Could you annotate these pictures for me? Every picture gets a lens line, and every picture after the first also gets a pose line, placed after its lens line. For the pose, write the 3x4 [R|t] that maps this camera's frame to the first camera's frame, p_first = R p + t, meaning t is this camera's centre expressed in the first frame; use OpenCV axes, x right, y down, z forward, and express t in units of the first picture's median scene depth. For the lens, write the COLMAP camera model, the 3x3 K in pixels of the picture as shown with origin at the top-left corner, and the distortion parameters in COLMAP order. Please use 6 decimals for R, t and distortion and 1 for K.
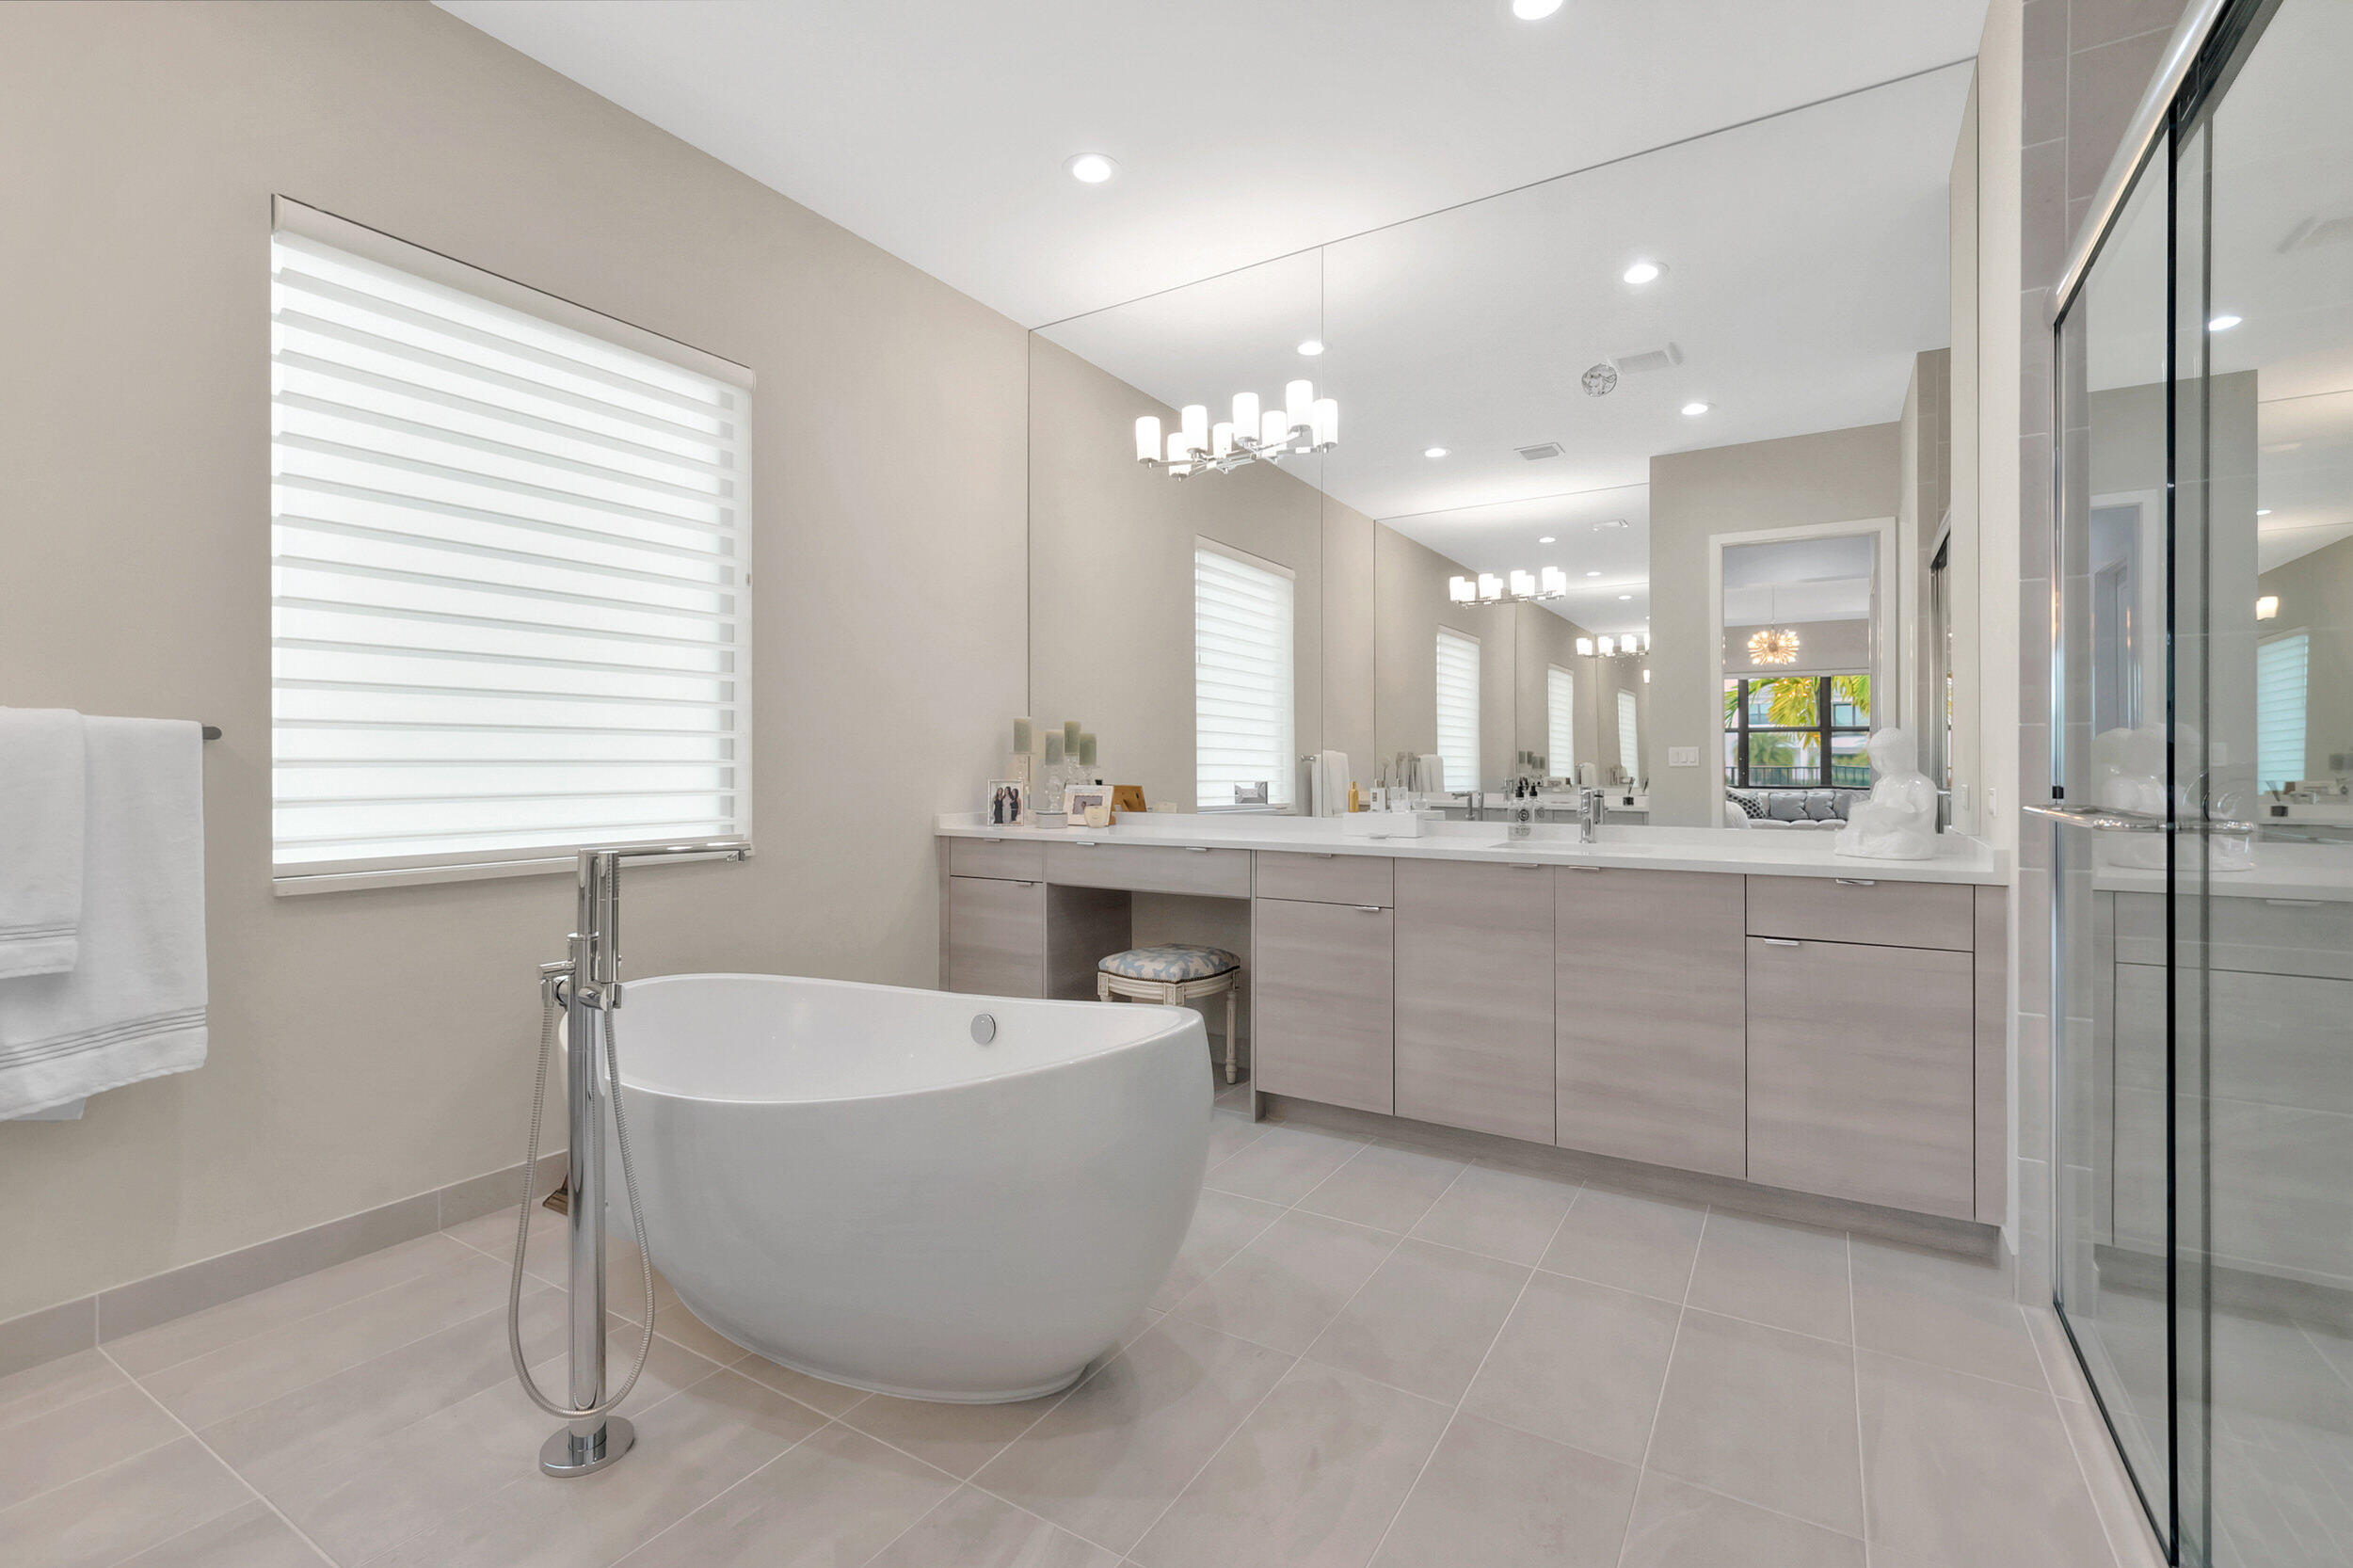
lens RADIAL K [[1061.2, 0, 1160.7], [0, 1061.2, 772.8], [0, 0, 1]] dist [-0.001346, -0.000436]
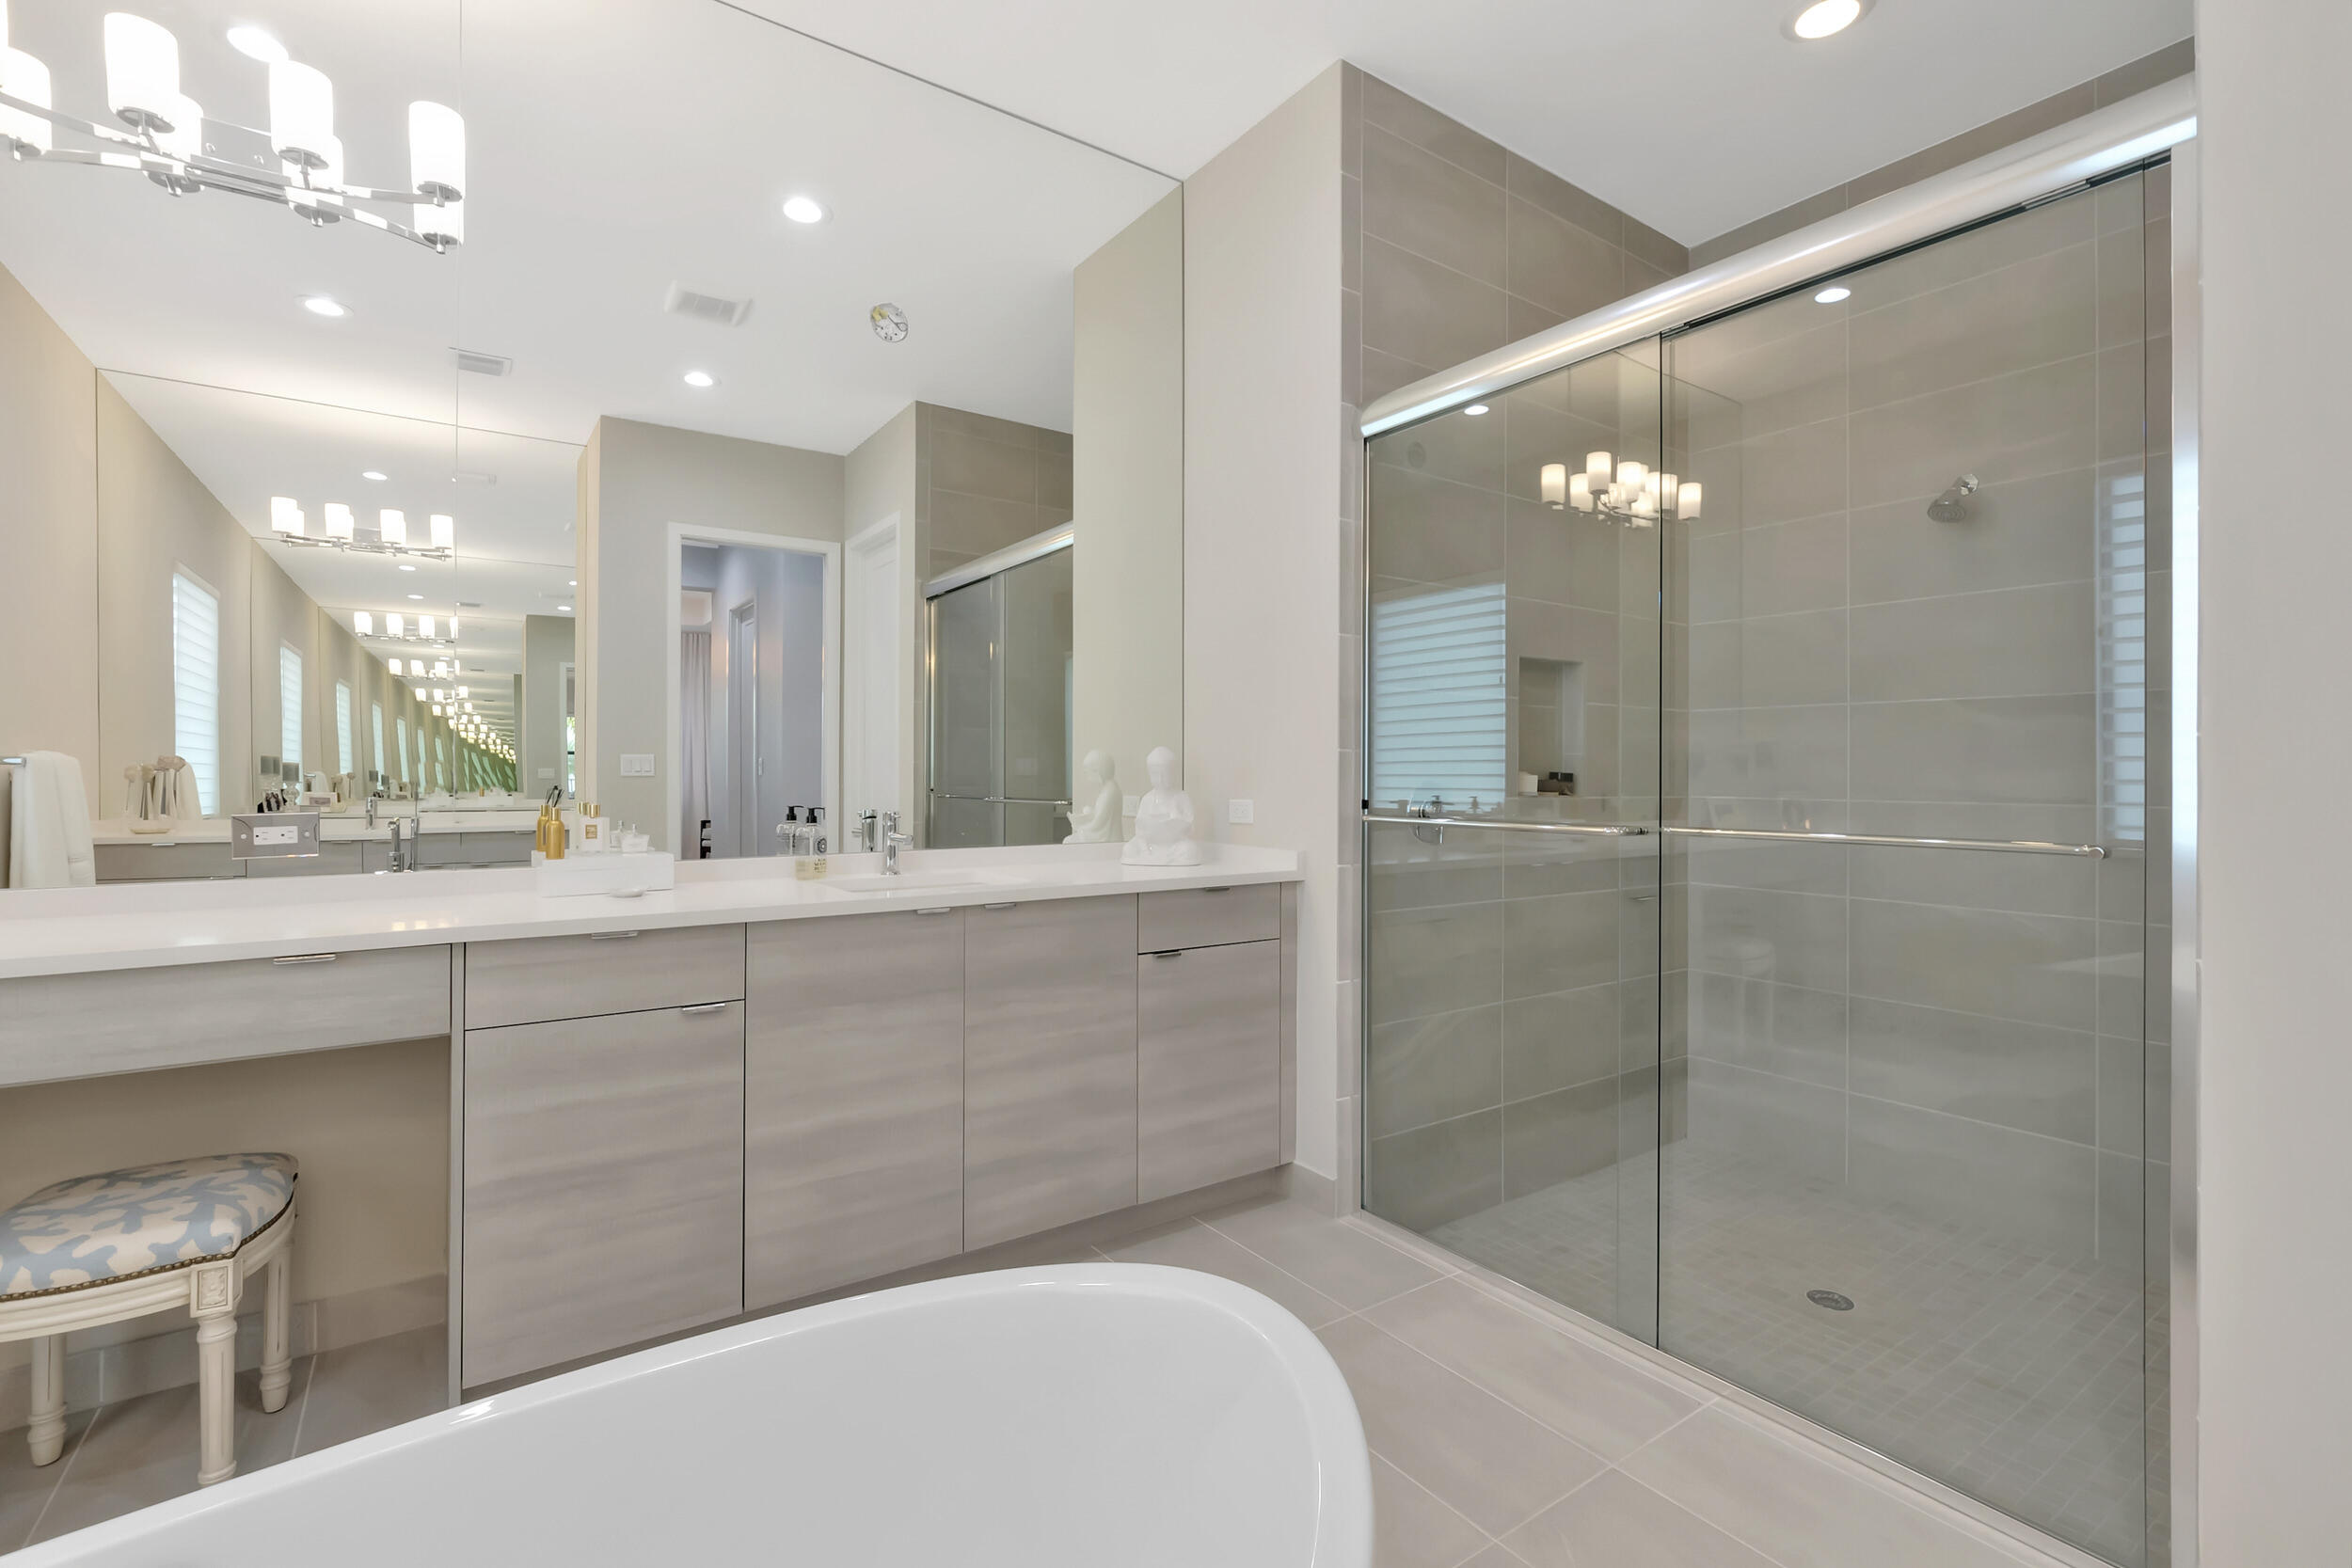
lens RADIAL K [[1060.7, 0, 1179.0], [0, 1060.7, 777.5], [0, 0, 1]] dist [-0.001346, -0.000436]
pose [[0.381085, -0.002075, 0.924538, -0.282887], [0.004988, 0.999988, 0.000188, -0.009675], [-0.924526, 0.004540, 0.381091, 0.484634]]
